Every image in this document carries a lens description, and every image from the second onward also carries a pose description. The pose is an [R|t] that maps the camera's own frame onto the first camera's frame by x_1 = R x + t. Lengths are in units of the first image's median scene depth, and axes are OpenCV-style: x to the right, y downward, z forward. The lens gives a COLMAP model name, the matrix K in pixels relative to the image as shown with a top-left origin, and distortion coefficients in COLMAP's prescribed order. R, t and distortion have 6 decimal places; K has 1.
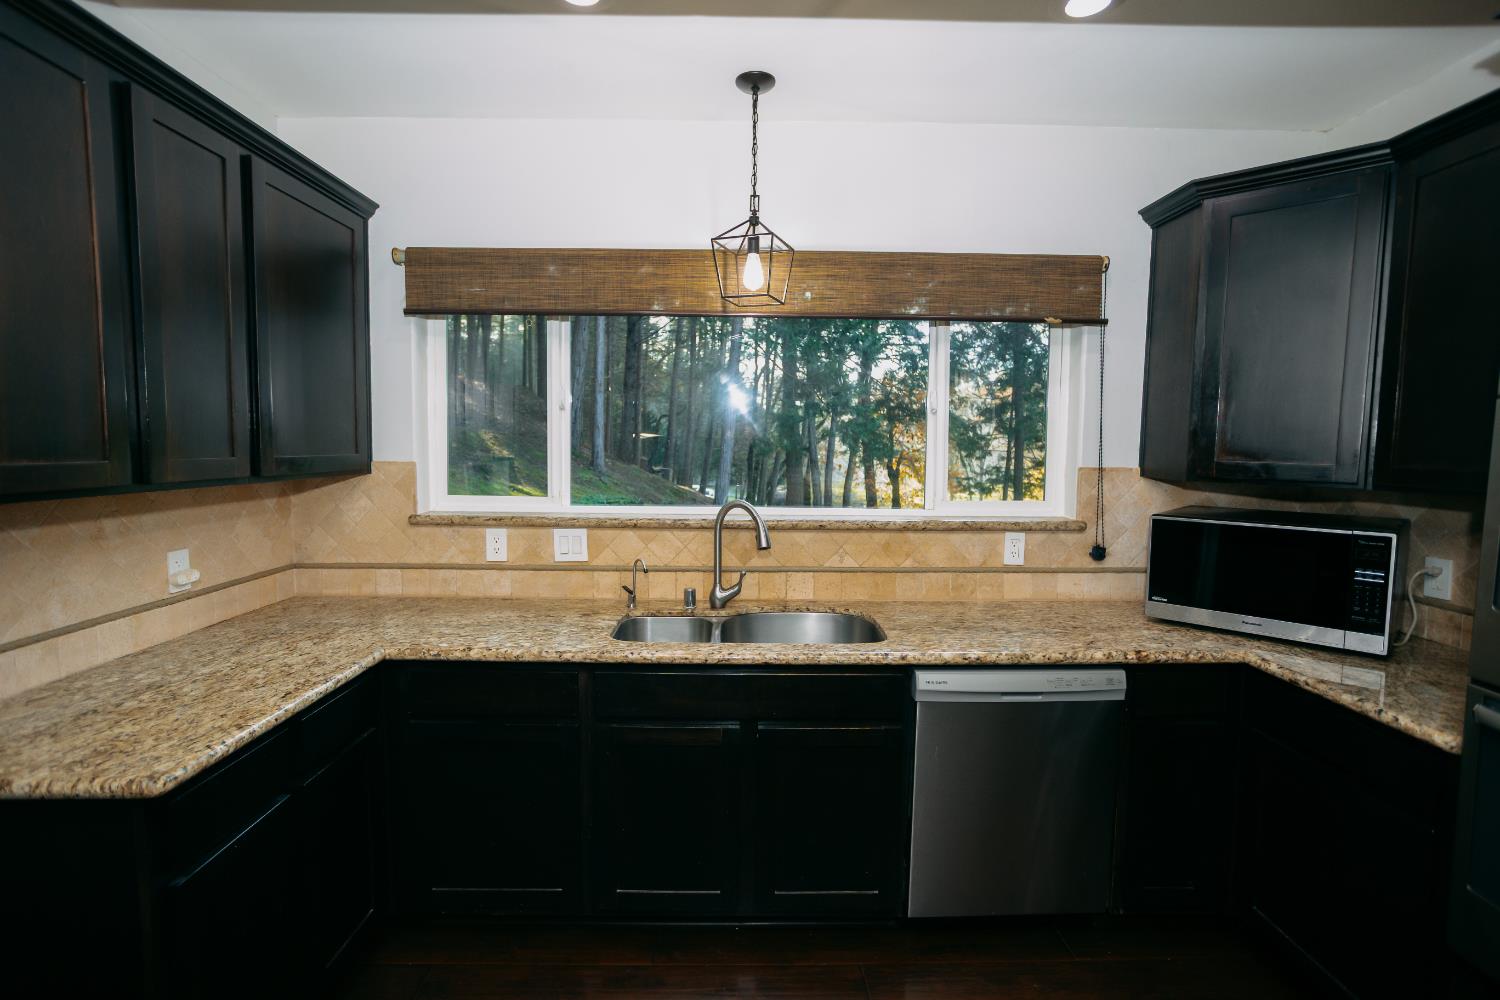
lens RADIAL K [[721.1, 0, 743.1], [0, 721.1, 496.1], [0, 0, 1]] dist [-0.052835, 0.028786]
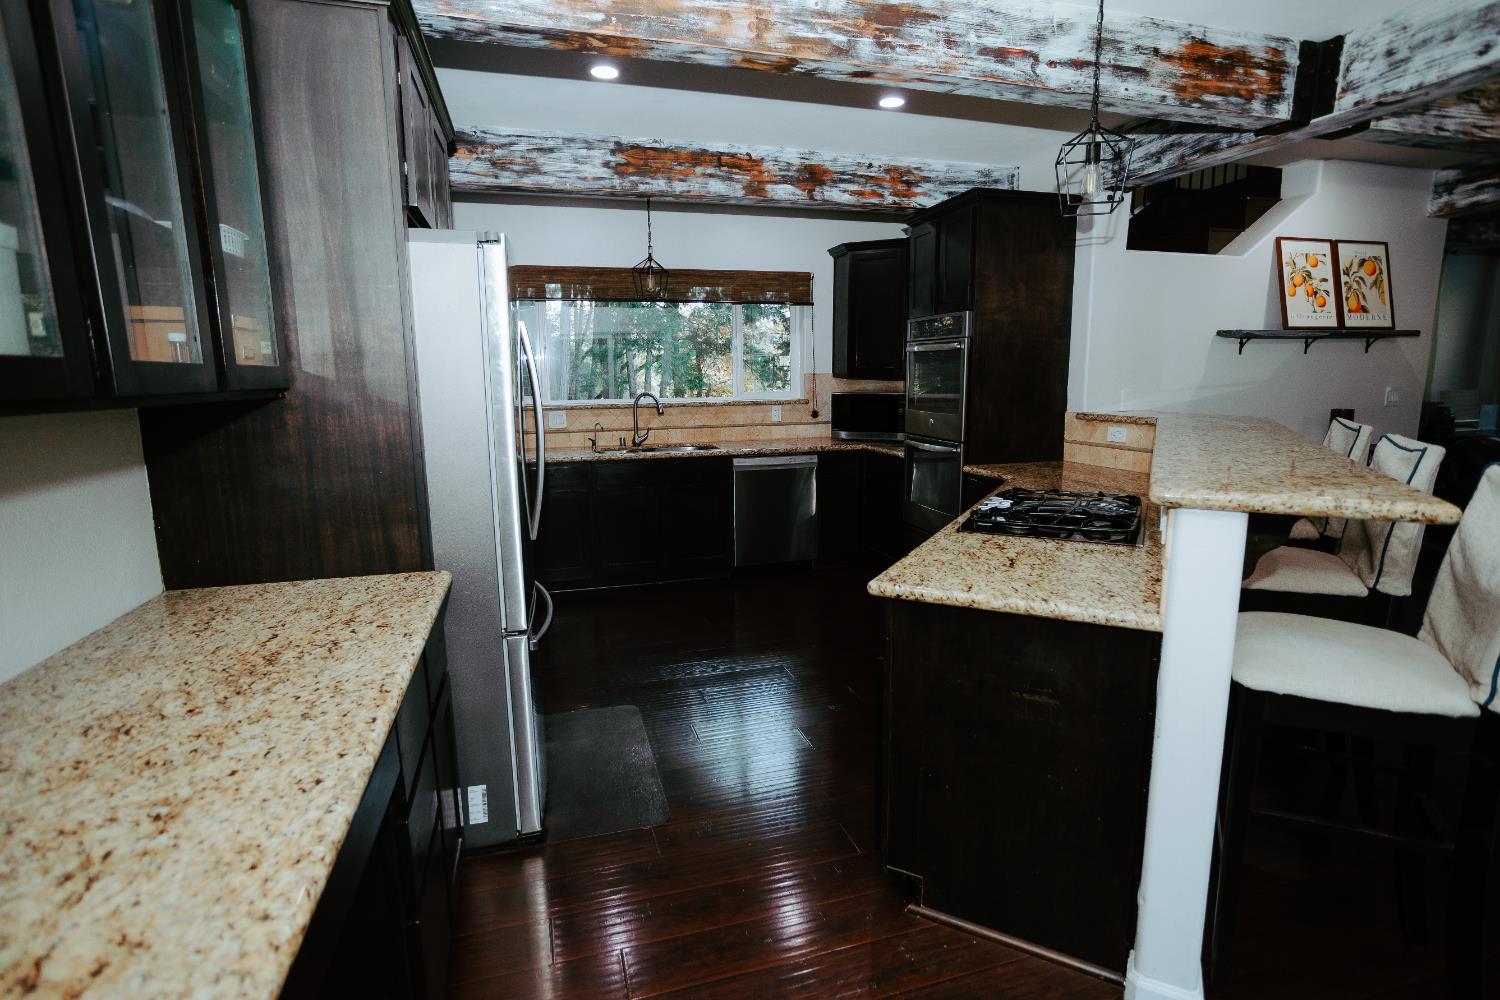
lens RADIAL K [[721.1, 0, 743.1], [0, 721.1, 496.1], [0, 0, 1]] dist [-0.052835, 0.028786]
pose [[0.965159, -0.063528, 0.253836, -0.275105], [0.041063, 0.994833, 0.092846, 0.120174], [-0.258423, -0.079188, 0.962781, -1.066153]]
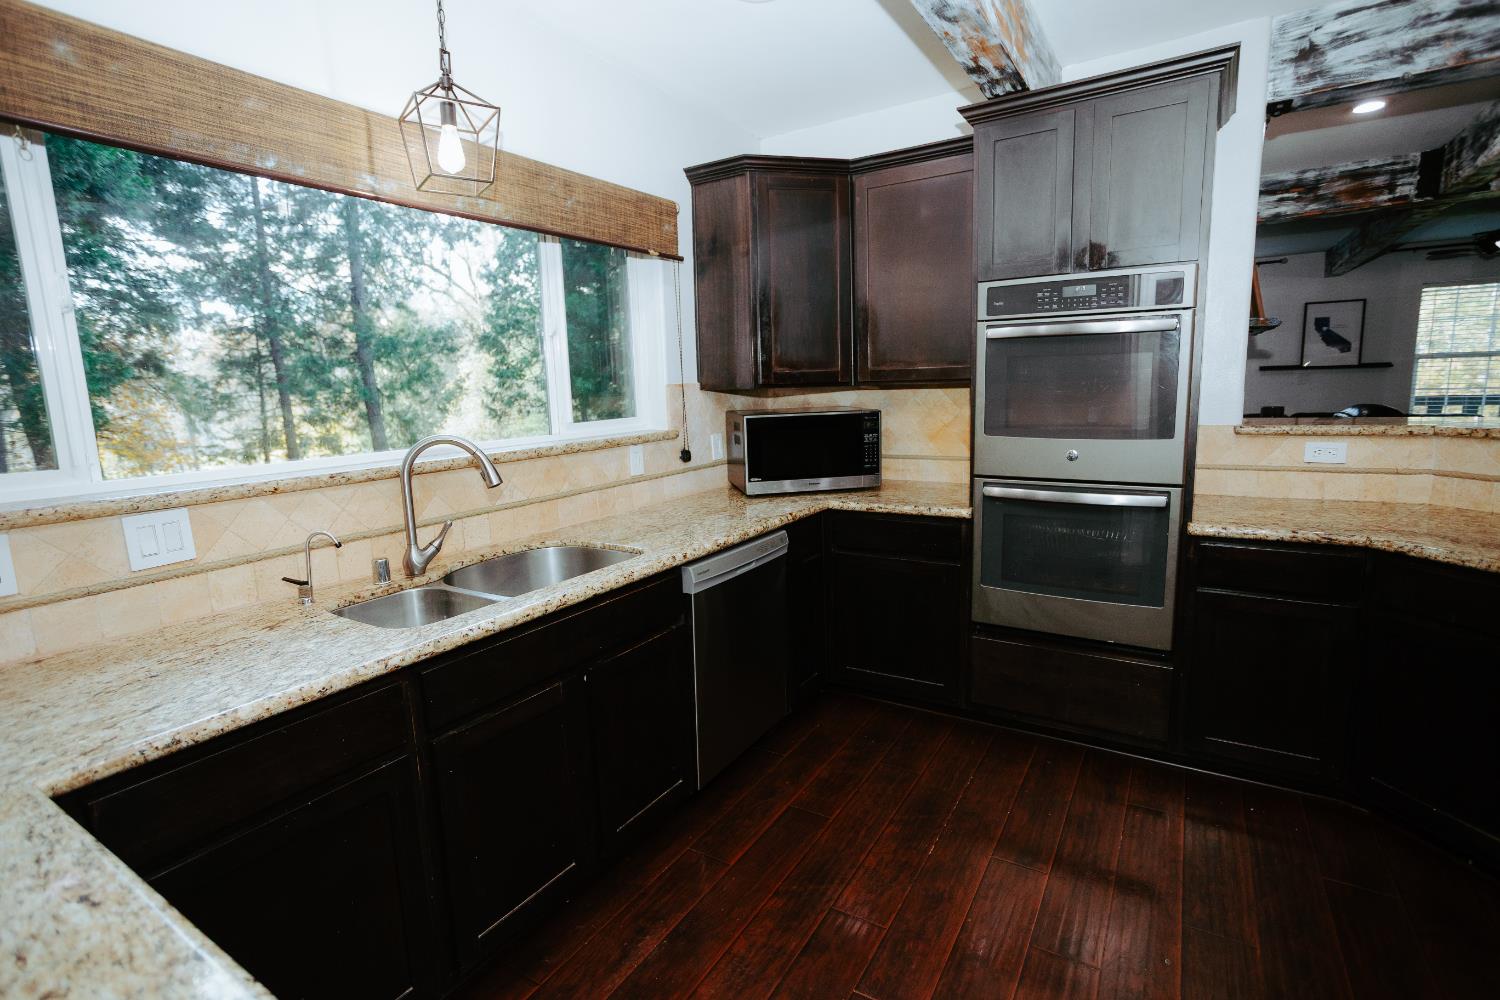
lens RADIAL K [[721.1, 0, 743.1], [0, 721.1, 496.1], [0, 0, 1]] dist [-0.052835, 0.028786]
pose [[0.545644, -0.157675, 0.823050, -0.481019], [0.106500, 0.987224, 0.118522, 0.014210], [-0.831222, 0.022984, 0.555465, 0.262050]]
